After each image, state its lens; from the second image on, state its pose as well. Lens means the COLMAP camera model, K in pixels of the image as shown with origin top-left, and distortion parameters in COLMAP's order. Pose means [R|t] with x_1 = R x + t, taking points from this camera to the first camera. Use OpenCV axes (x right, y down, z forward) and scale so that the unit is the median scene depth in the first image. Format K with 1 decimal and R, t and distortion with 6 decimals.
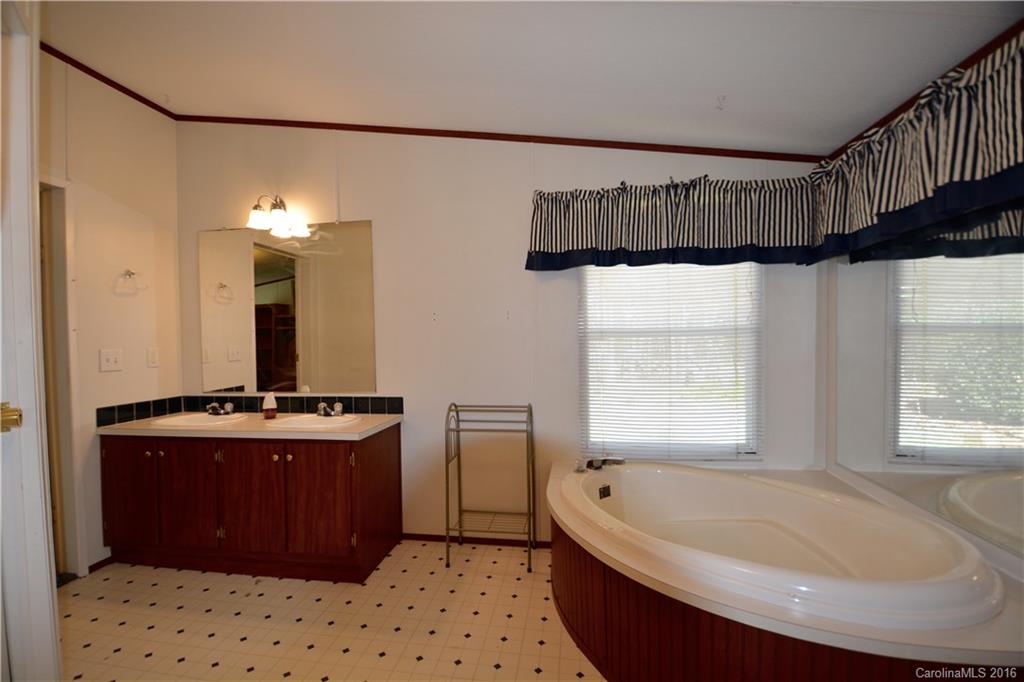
lens RADIAL K [[445.9, 0, 503.1], [0, 445.9, 344.3], [0, 0, 1]] dist [-0.001260, -0.000717]
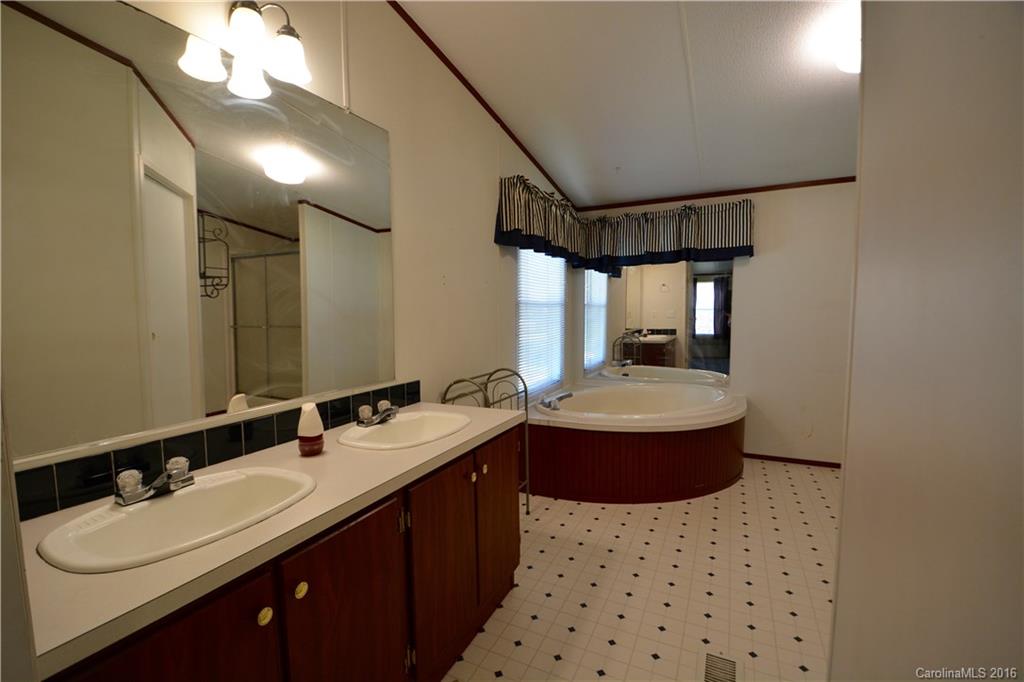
lens RADIAL K [[445.9, 0, 503.1], [0, 445.9, 344.3], [0, 0, 1]] dist [-0.001260, -0.000717]
pose [[0.309414, -0.061633, 0.948928, -0.935095], [0.008871, 0.998041, 0.061930, 0.009079], [-0.950886, -0.010744, 0.309354, 0.627796]]
